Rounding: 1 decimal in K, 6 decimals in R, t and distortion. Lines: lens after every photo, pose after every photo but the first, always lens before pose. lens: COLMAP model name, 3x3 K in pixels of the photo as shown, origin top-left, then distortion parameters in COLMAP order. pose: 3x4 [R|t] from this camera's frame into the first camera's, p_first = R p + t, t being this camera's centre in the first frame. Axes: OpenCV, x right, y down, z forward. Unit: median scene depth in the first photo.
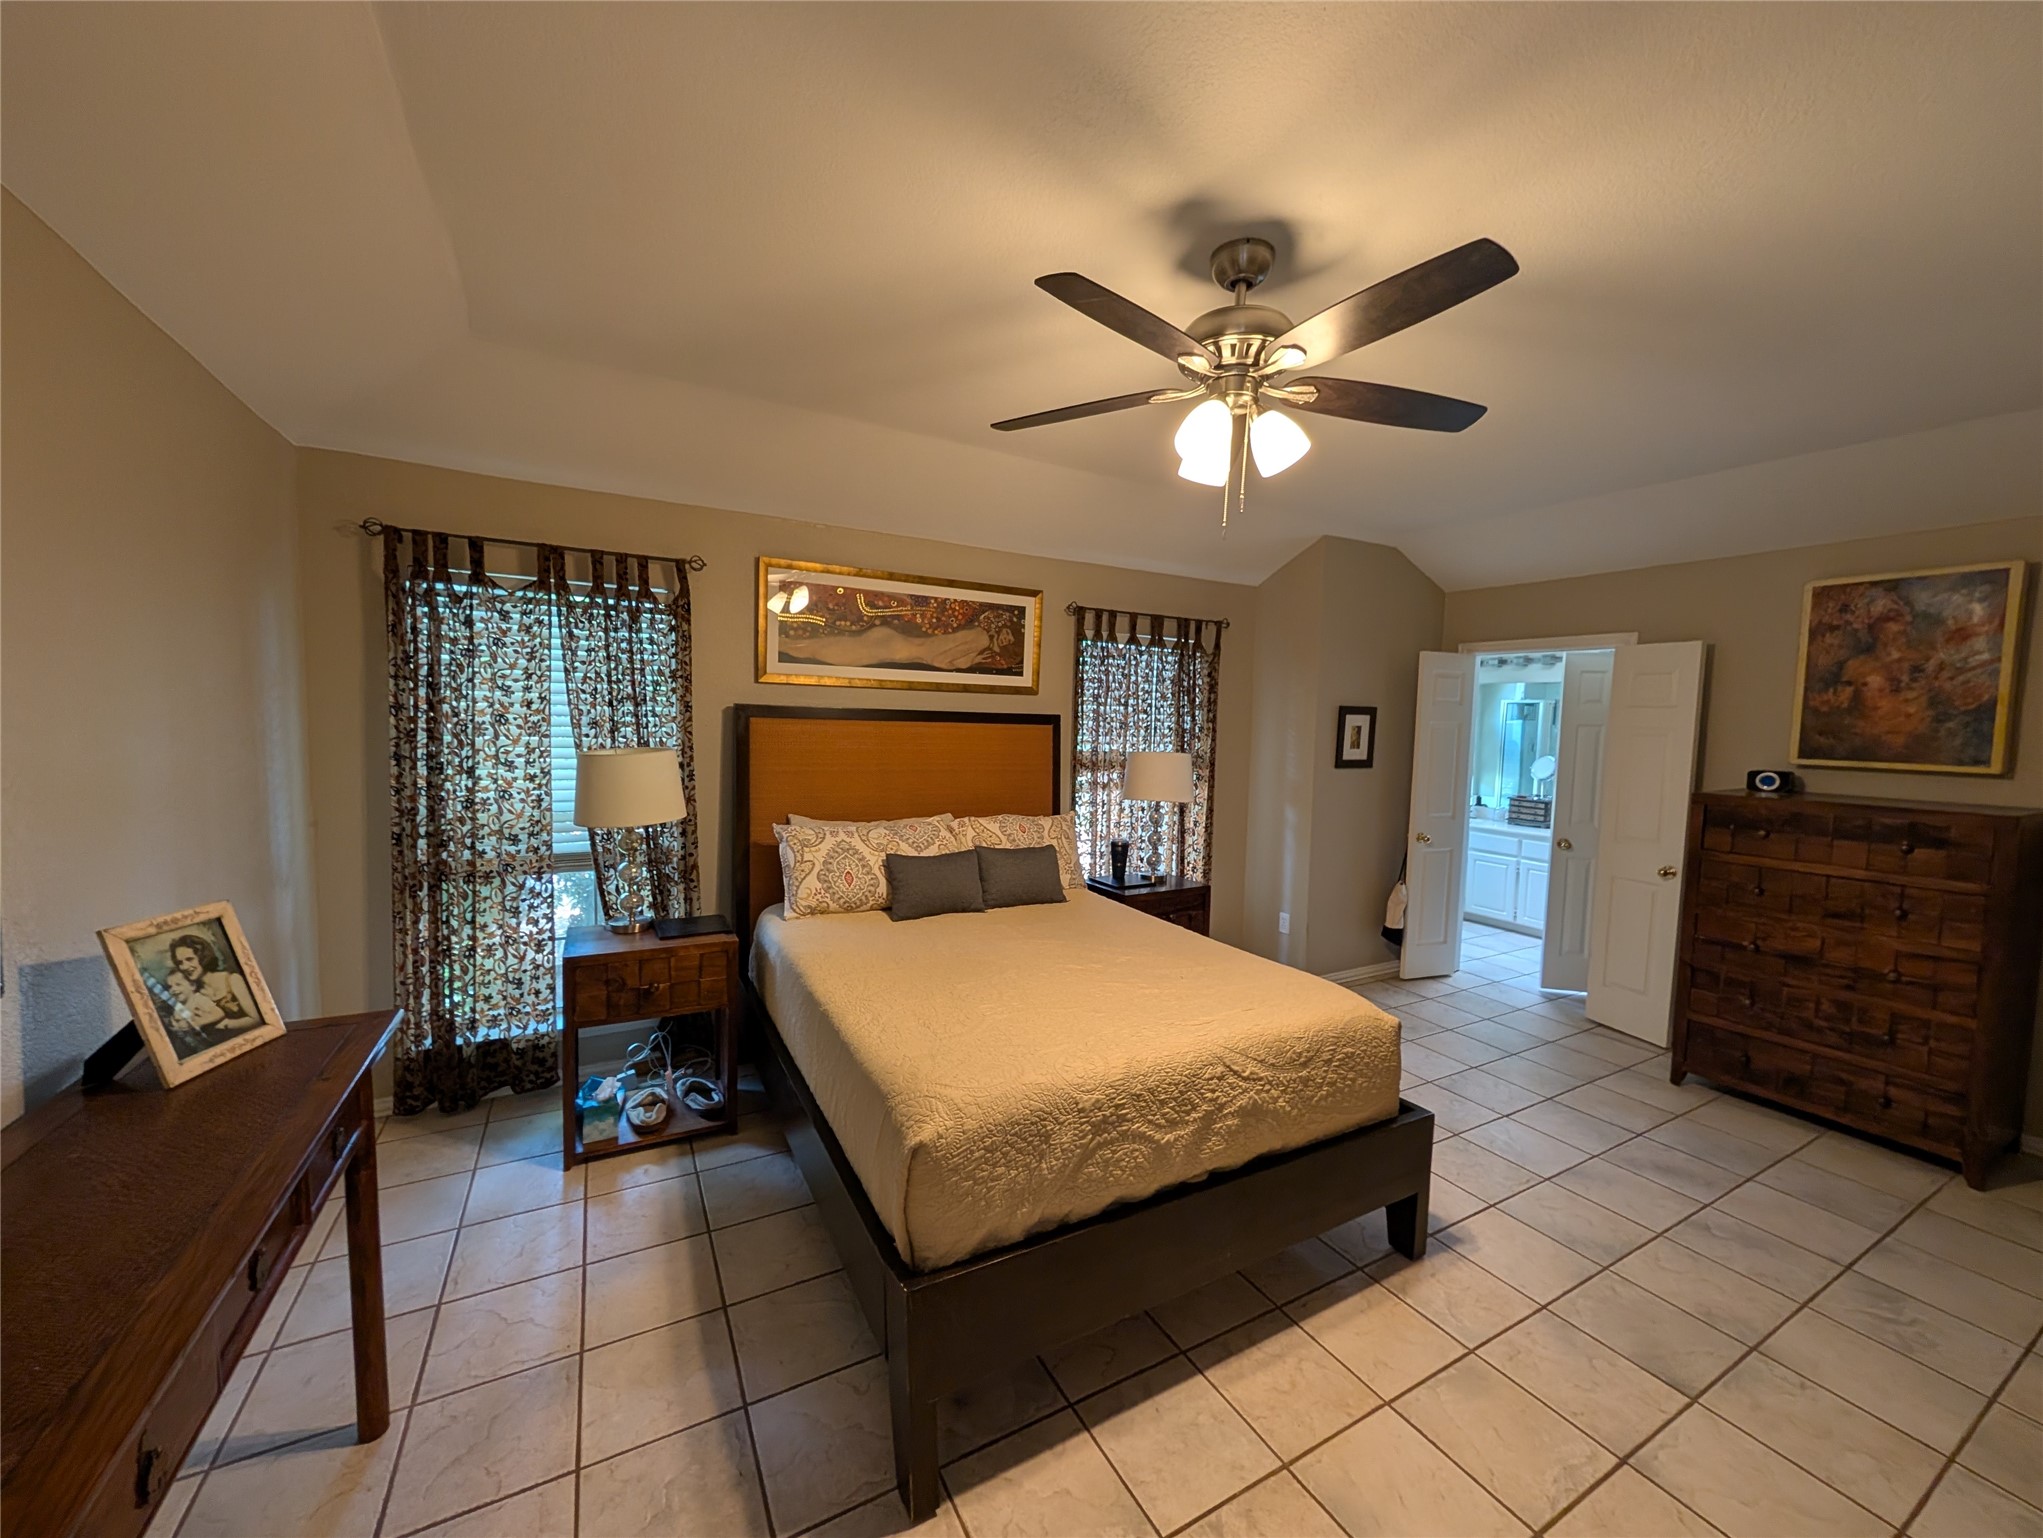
lens RADIAL K [[767.8, 0, 1021.5], [0, 767.8, 769.0], [0, 0, 1]] dist [-0.002191, -0.000317]
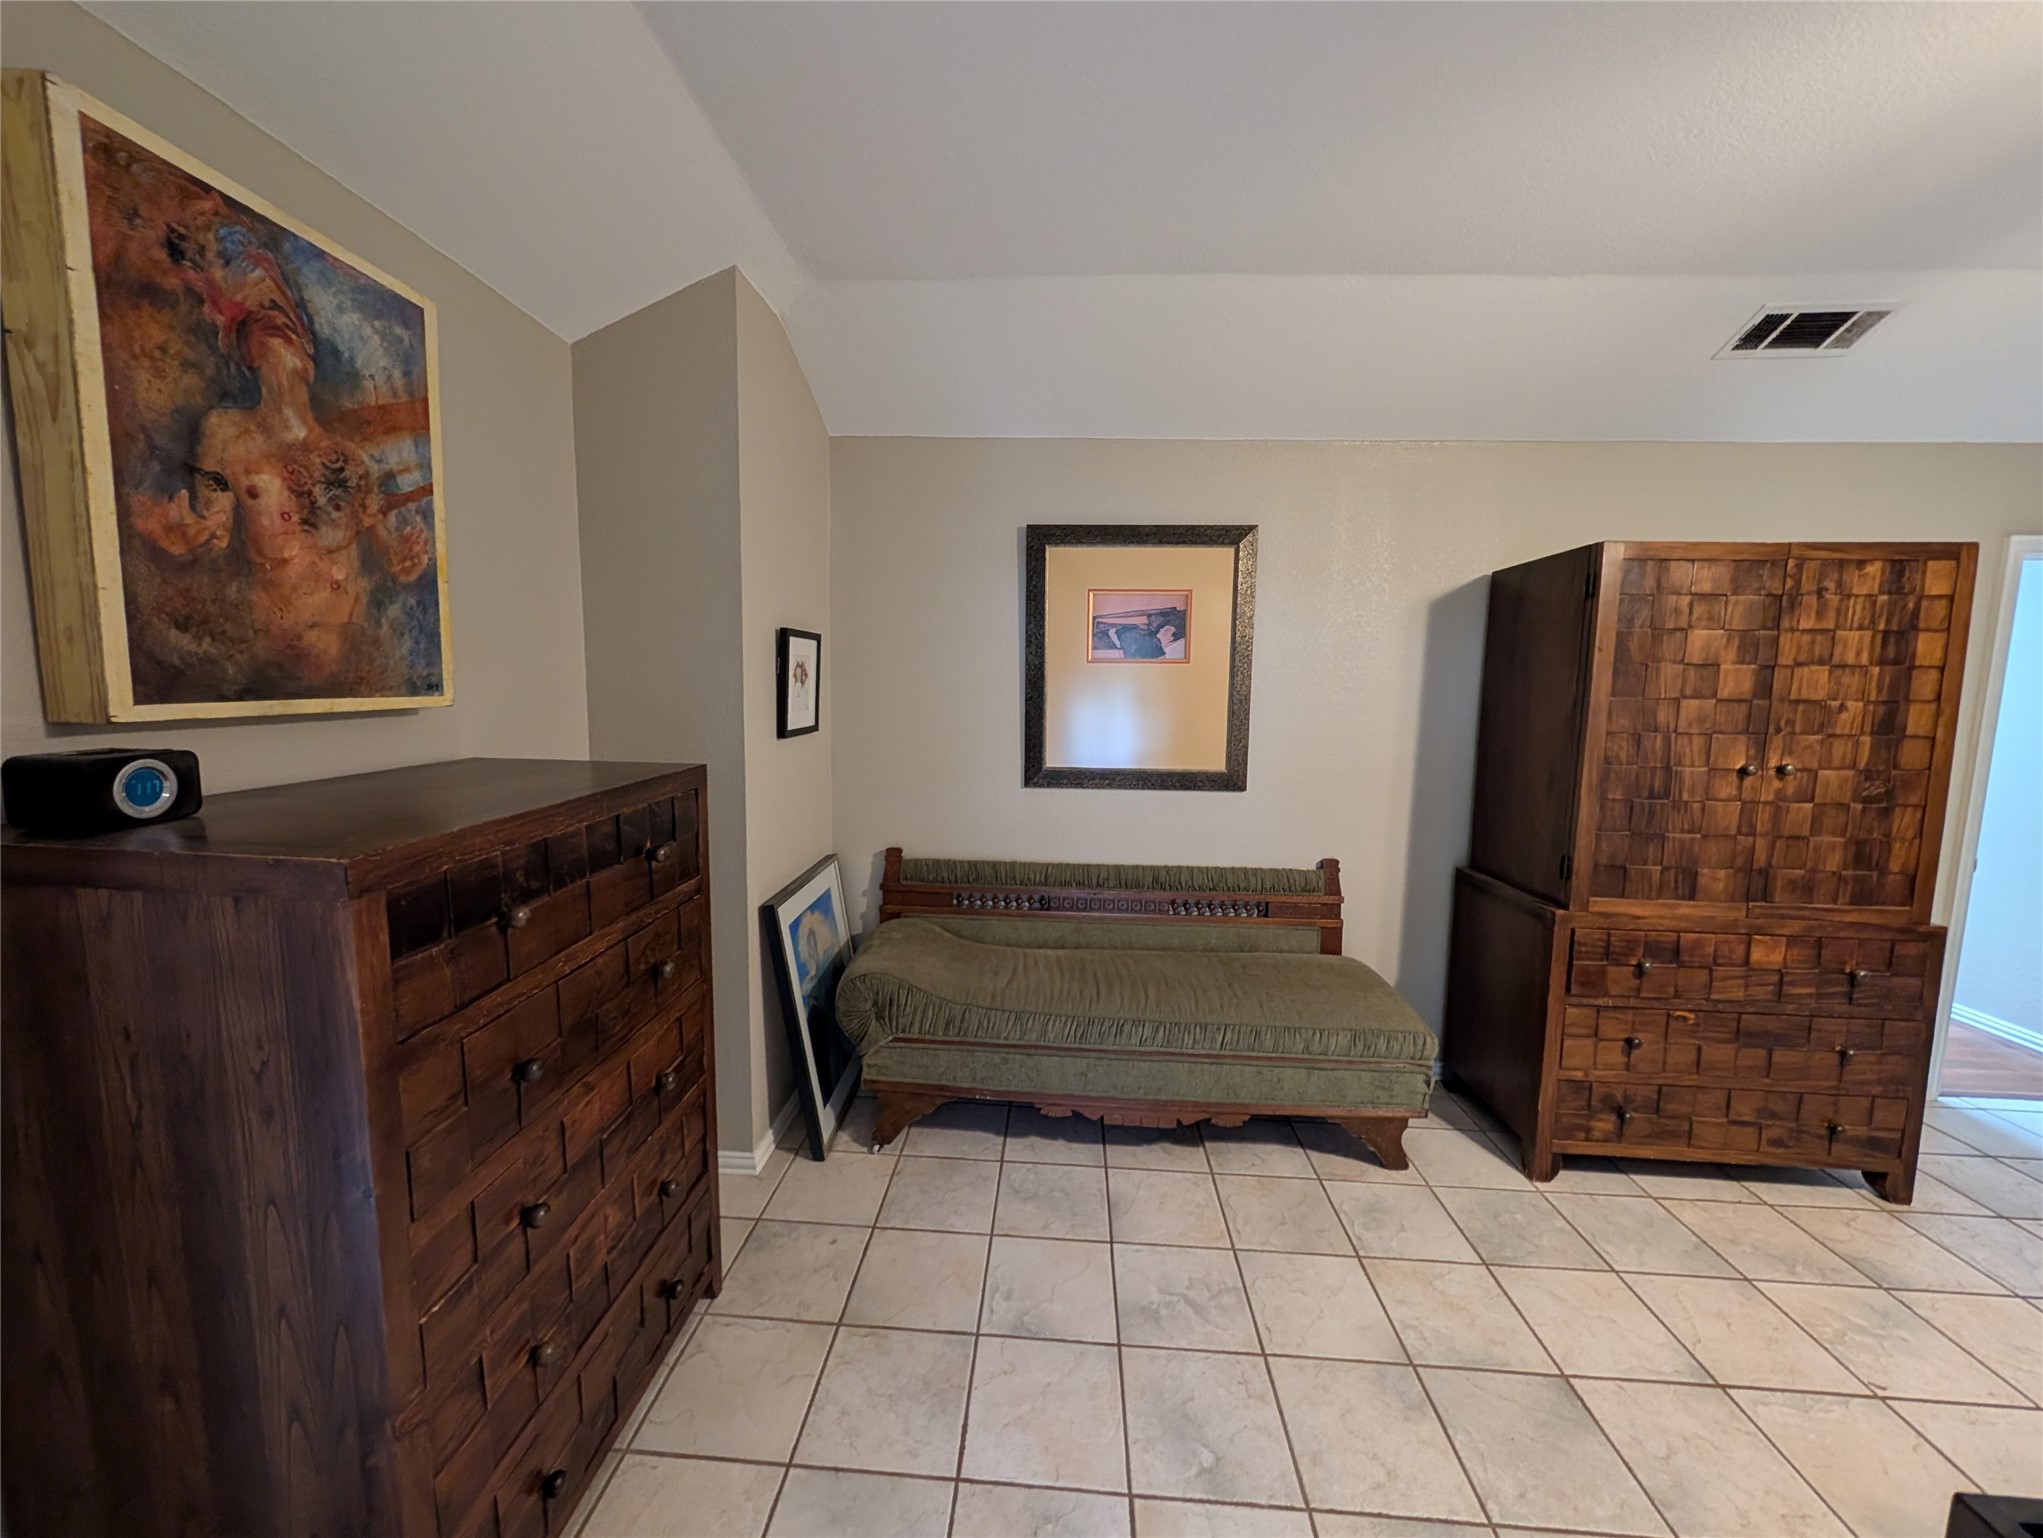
lens RADIAL K [[767.8, 0, 1021.5], [0, 767.8, 769.0], [0, 0, 1]] dist [-0.002191, -0.000317]
pose [[-0.846649, -0.102305, 0.522226, 0.577820], [-0.002262, 0.982029, 0.188714, -0.050023], [-0.532147, 0.158594, -0.831665, 1.138563]]
